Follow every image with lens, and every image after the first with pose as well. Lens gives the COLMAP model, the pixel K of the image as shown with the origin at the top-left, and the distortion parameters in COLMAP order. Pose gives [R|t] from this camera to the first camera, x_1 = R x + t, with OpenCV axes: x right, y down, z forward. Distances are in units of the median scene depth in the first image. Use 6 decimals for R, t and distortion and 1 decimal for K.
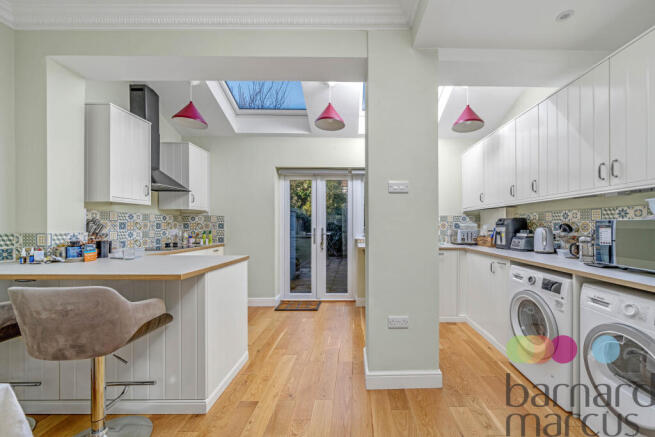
lens RADIAL K [[256.6, 0, 354.7], [0, 256.6, 222.9], [0, 0, 1]] dist [-0.000891, -0.000112]
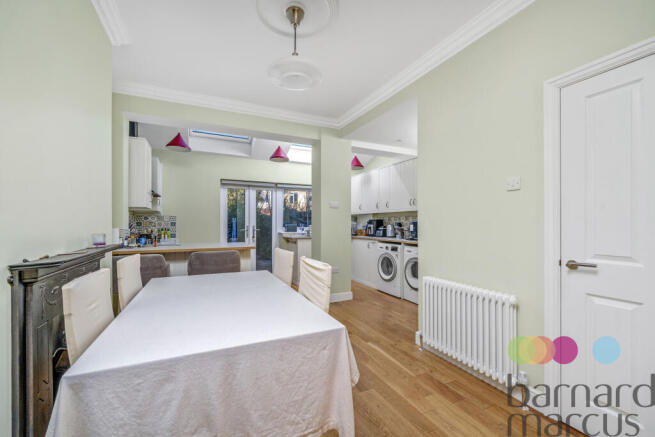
lens RADIAL K [[269.2, 0, 326.7], [0, 269.2, 222.7], [0, 0, 1]] dist [-0.001428, -0.000215]
pose [[0.909126, 0.000651, 0.416521, -0.463107], [-0.003251, 0.999979, 0.005533, -0.005436], [-0.416508, -0.006385, 0.909109, -0.551783]]
